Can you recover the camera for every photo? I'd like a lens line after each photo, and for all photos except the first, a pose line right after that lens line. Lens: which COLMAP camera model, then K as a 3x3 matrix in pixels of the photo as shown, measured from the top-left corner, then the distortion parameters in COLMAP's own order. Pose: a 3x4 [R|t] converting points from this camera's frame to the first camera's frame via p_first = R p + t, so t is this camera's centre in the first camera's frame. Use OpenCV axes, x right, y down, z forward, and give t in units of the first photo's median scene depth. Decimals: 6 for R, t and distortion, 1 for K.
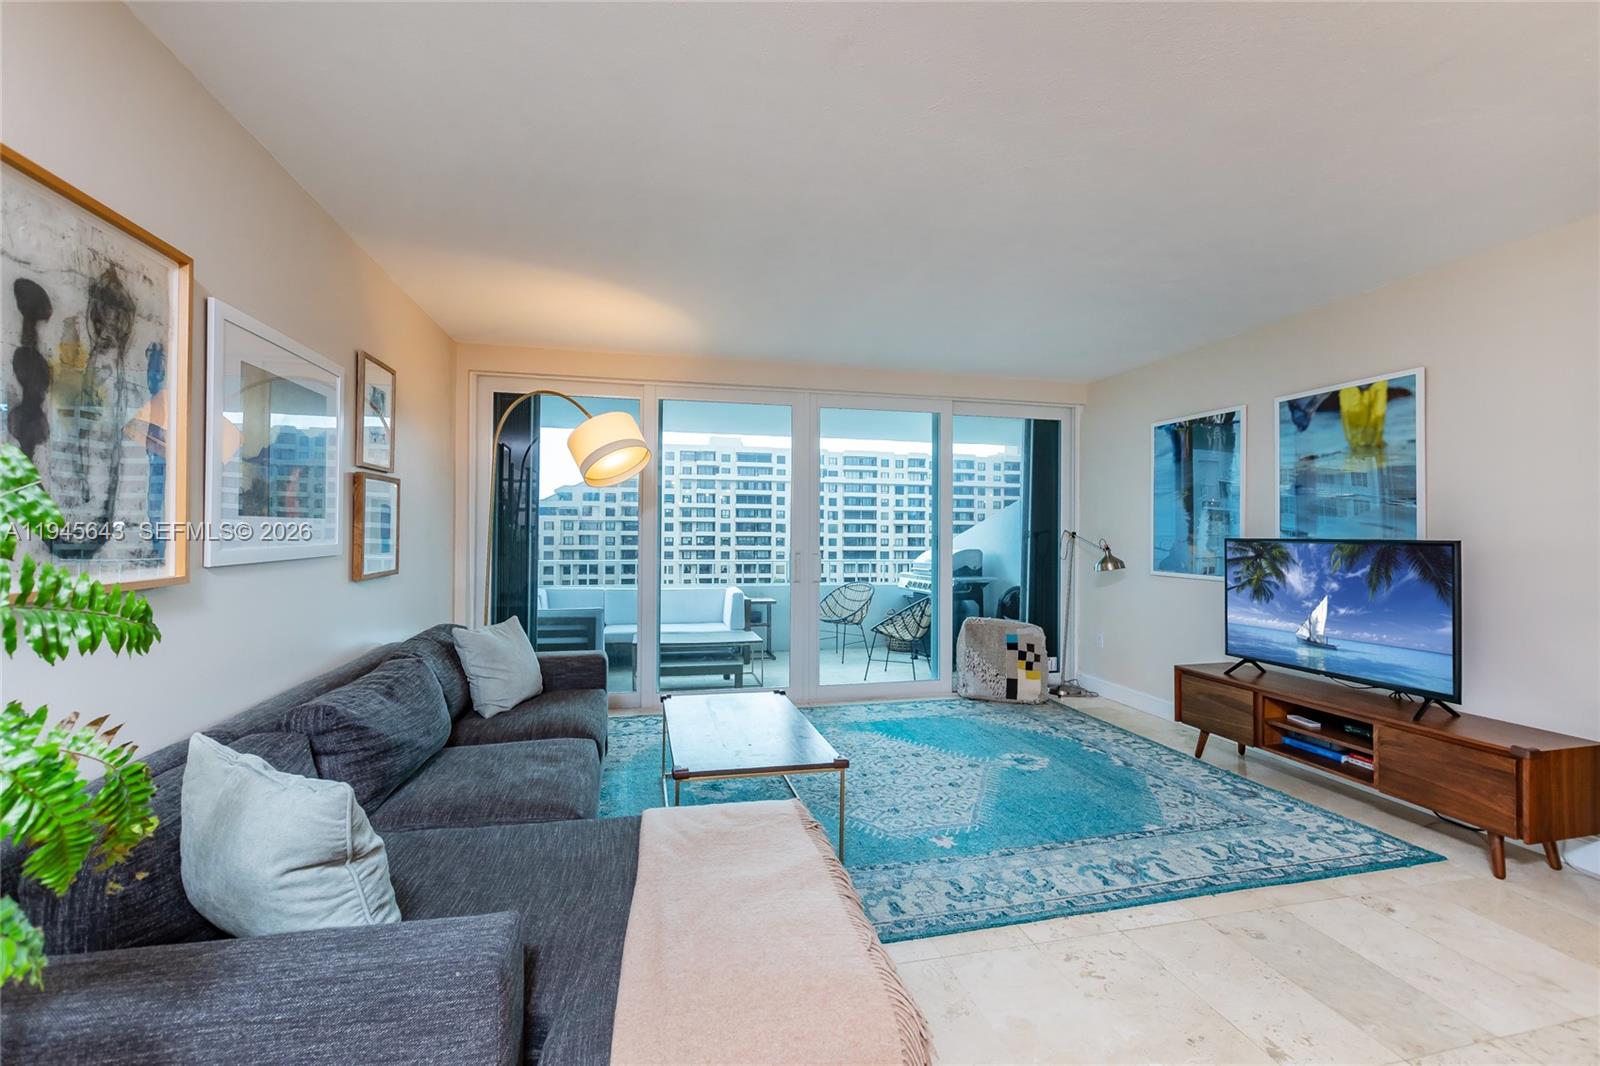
lens RADIAL K [[686.6, 0, 800.9], [0, 686.6, 530.7], [0, 0, 1]] dist [0.009118, -0.004566]
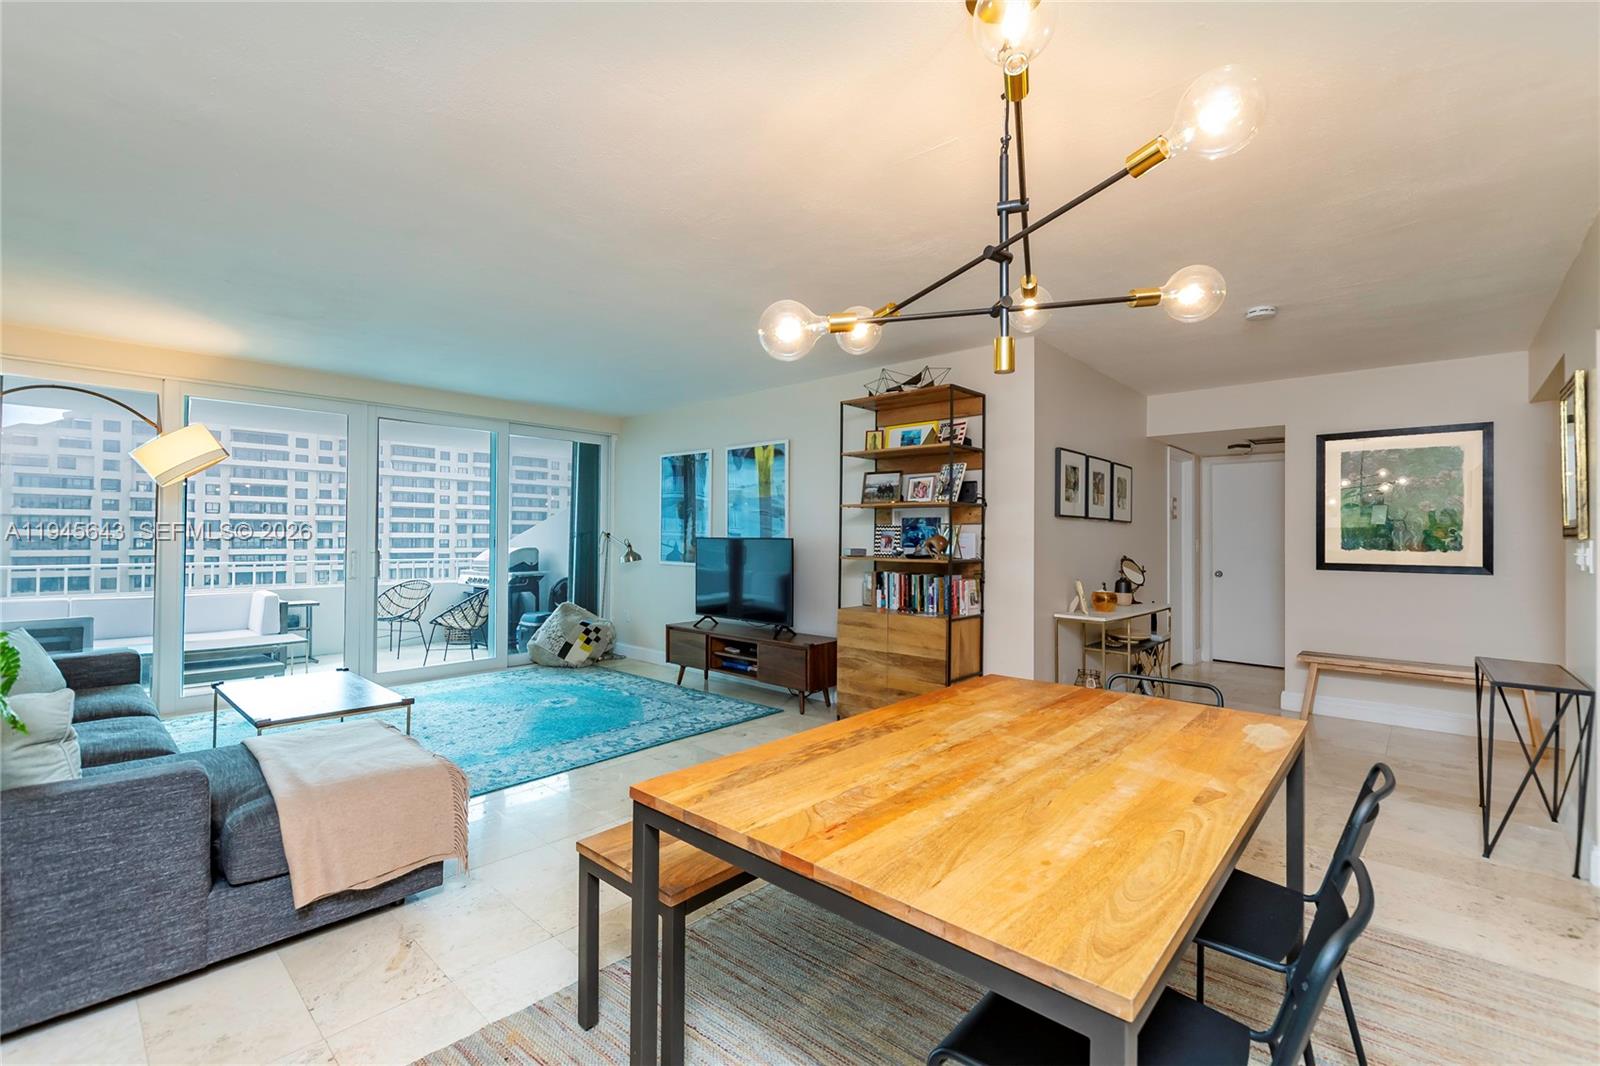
lens RADIAL K [[686.6, 0, 800.9], [0, 686.6, 530.7], [0, 0, 1]] dist [0.009118, -0.004566]
pose [[0.825590, 0.004244, 0.564254, -0.052455], [-0.003804, 0.999991, -0.001955, -0.001941], [-0.564258, -0.000532, 0.825599, -0.429383]]
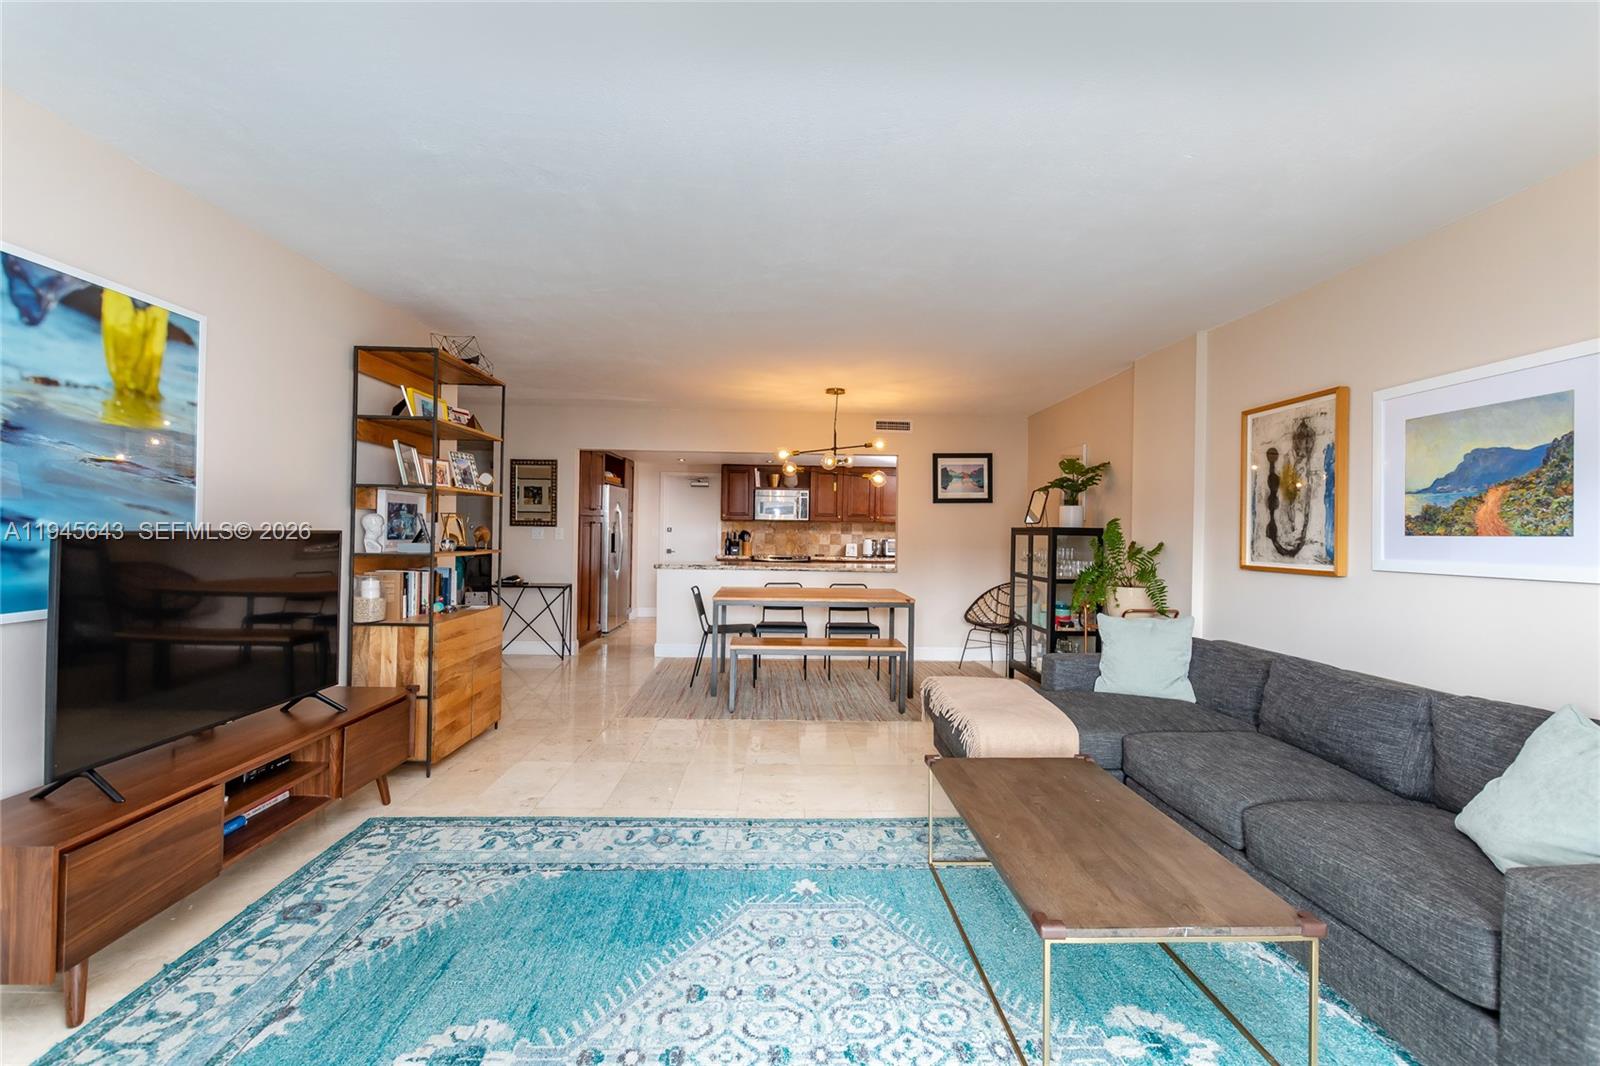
lens RADIAL K [[686.6, 0, 800.9], [0, 686.6, 530.7], [0, 0, 1]] dist [0.009118, -0.004566]
pose [[-0.979889, -0.023715, 0.198128, 0.041682], [-0.024419, 0.999701, -0.001107, -0.001065], [-0.198043, -0.005923, -0.980175, 1.534472]]
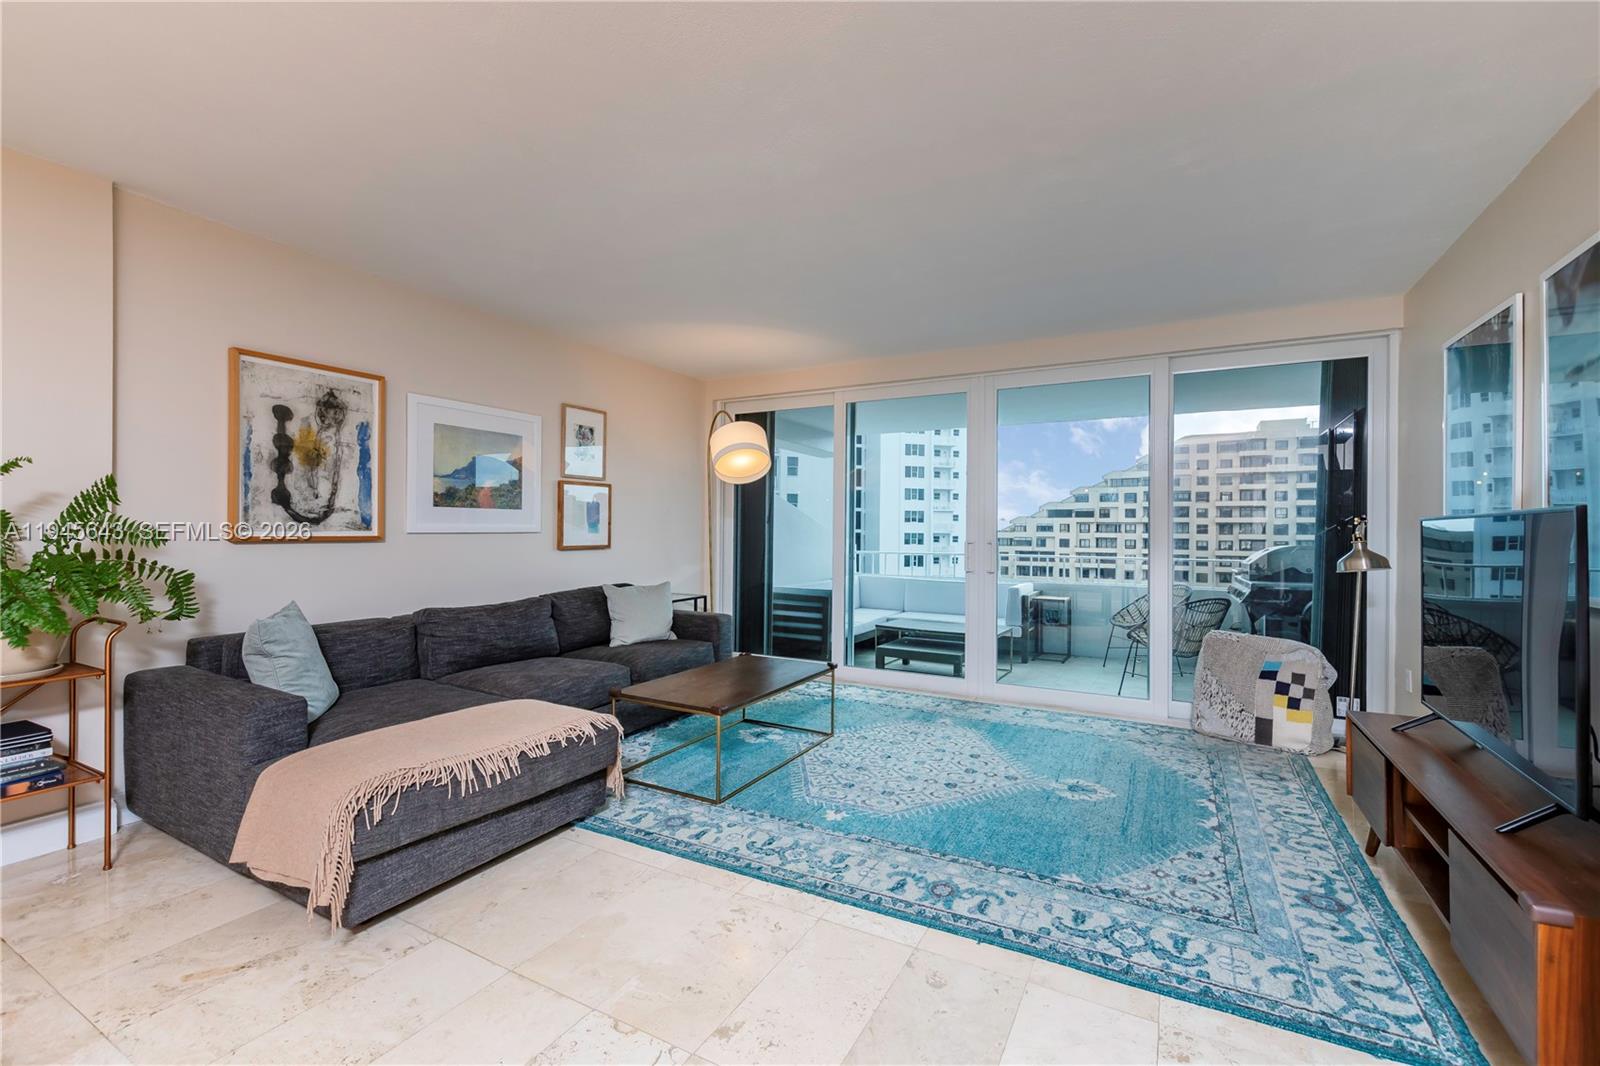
lens RADIAL K [[686.6, 0, 800.9], [0, 686.6, 530.7], [0, 0, 1]] dist [0.009118, -0.004566]
pose [[0.741844, -0.001305, -0.670572, 0.700808], [-0.001575, 0.999992, -0.003689, 0.029277], [0.670571, 0.003793, 0.741836, 0.174136]]
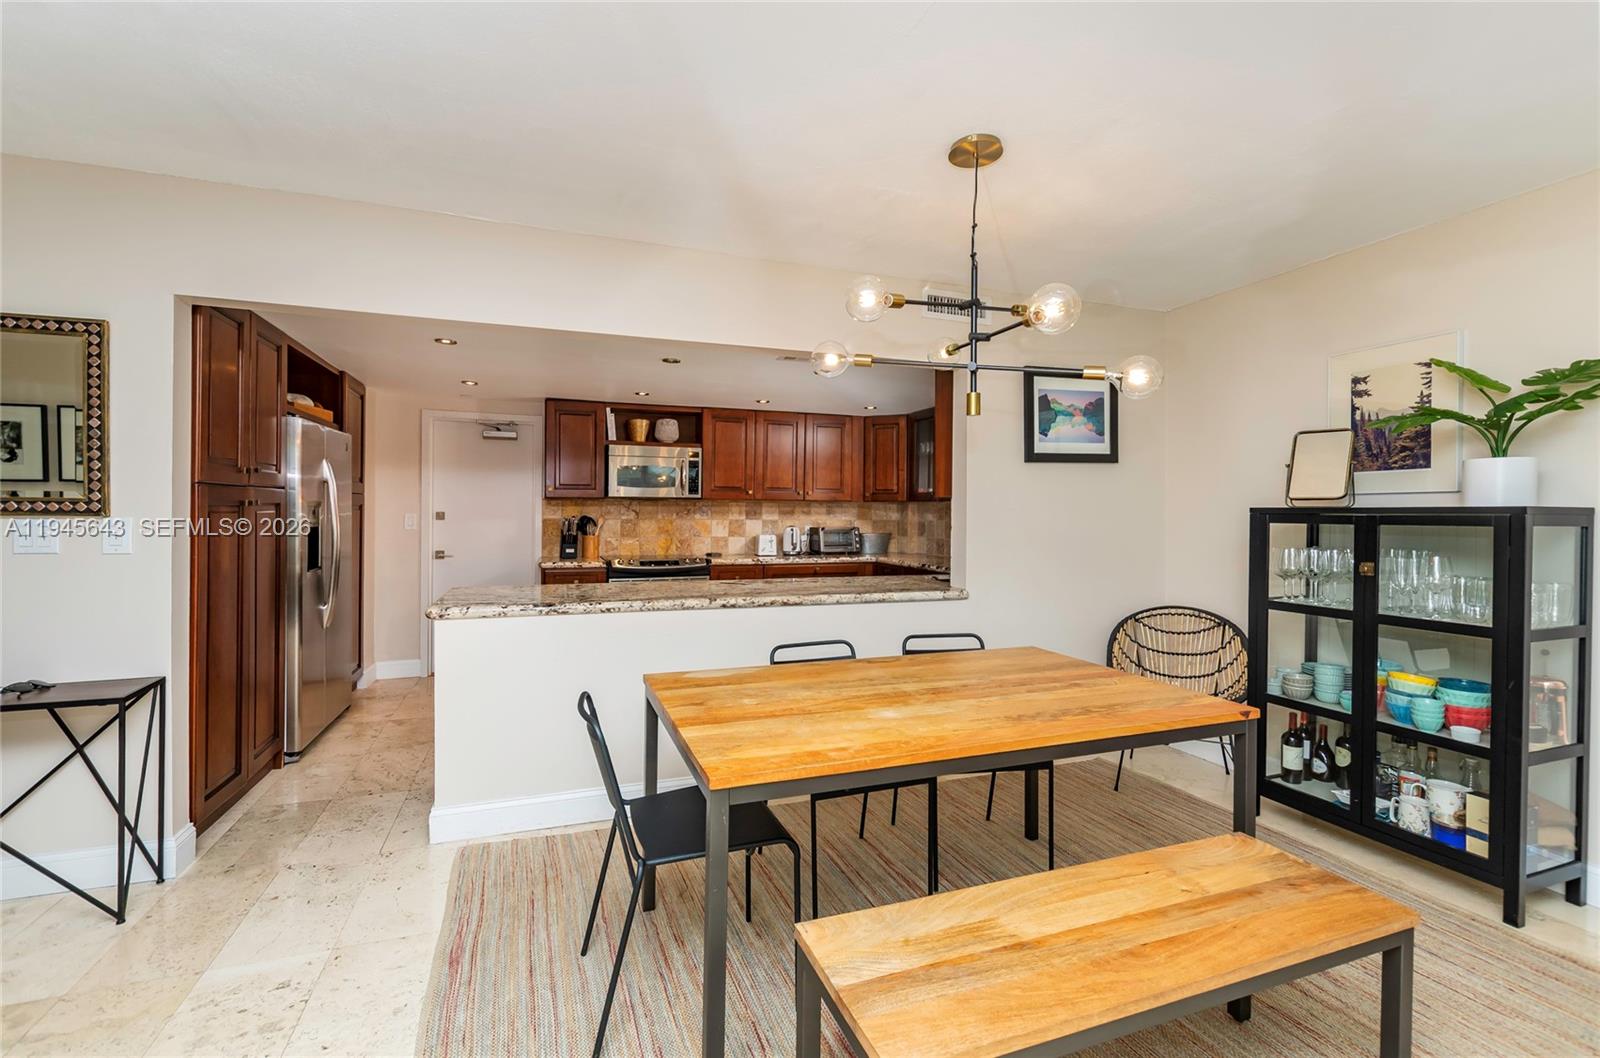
lens RADIAL K [[689.1, 0, 798.8], [0, 689.1, 518.4], [0, 0, 1]] dist [0.011135, 0.000097]
pose [[-0.992694, -0.012679, -0.119990, 0.535821], [-0.013204, 0.999906, 0.003583, -0.006692], [0.119933, 0.005142, -0.992769, 0.477543]]
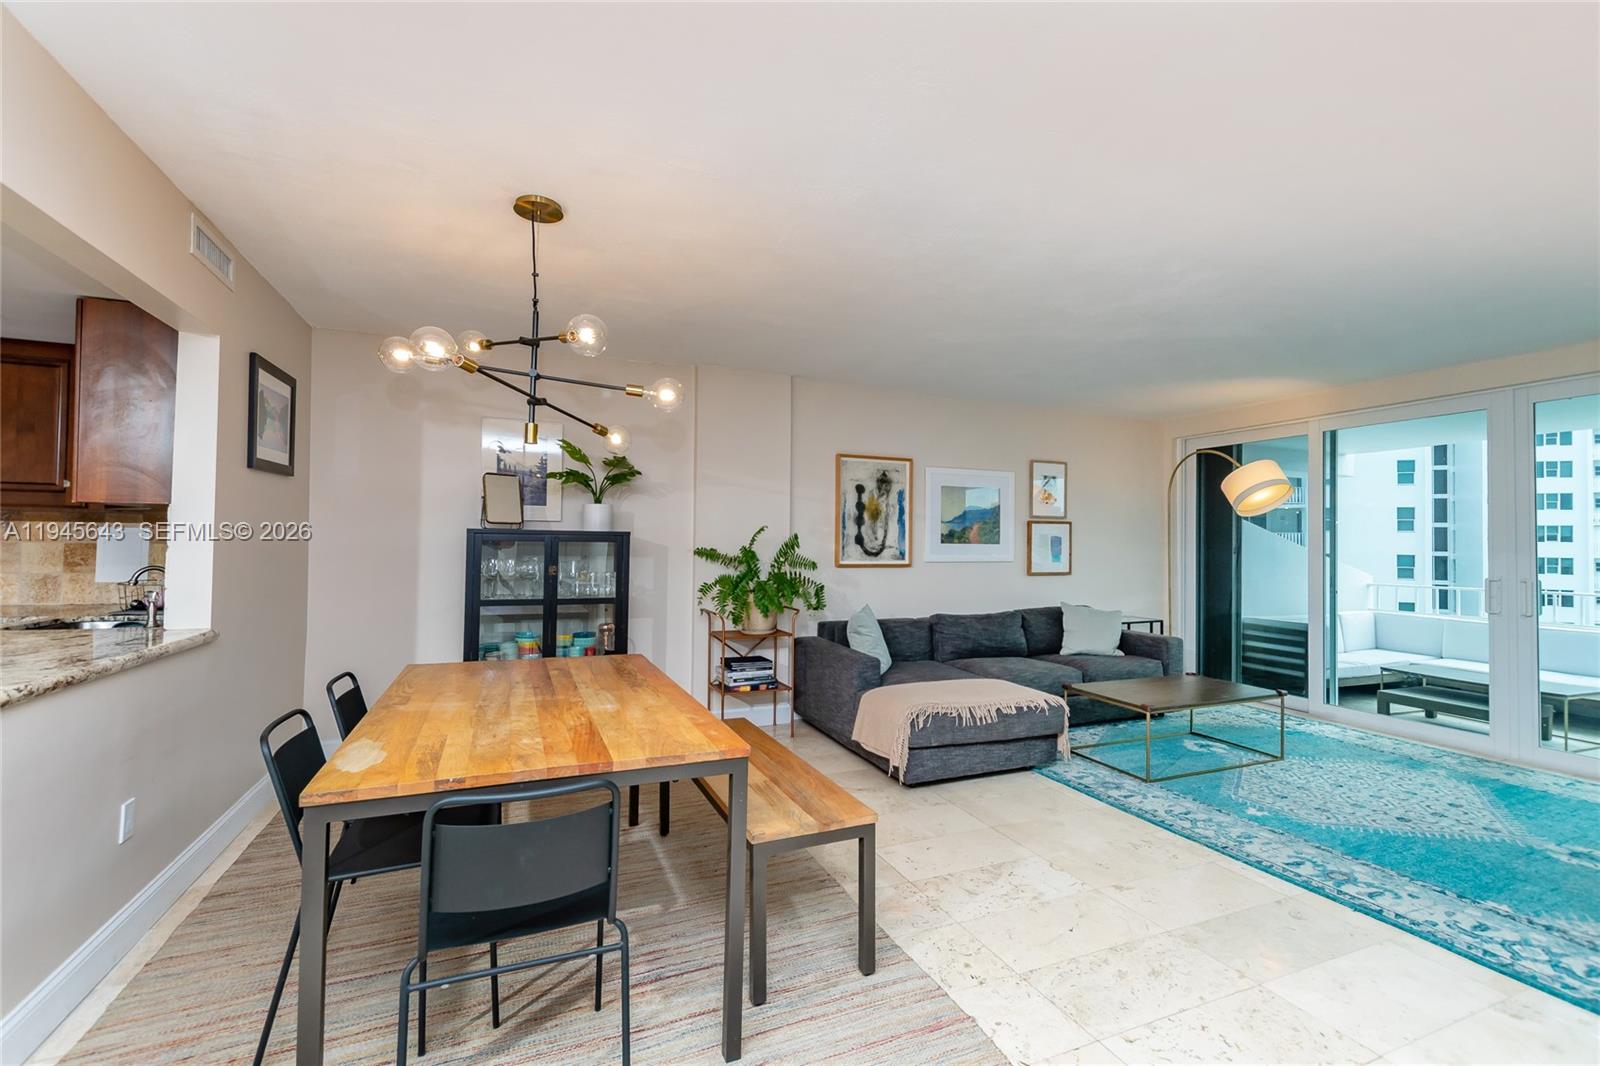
lens RADIAL K [[686.6, 0, 800.9], [0, 686.6, 530.7], [0, 0, 1]] dist [0.009118, -0.004566]
pose [[0.162092, -0.025638, -0.986443, 1.046292], [-0.009688, 0.999573, -0.027572, 0.004306], [0.986728, 0.014026, 0.161775, 0.017403]]
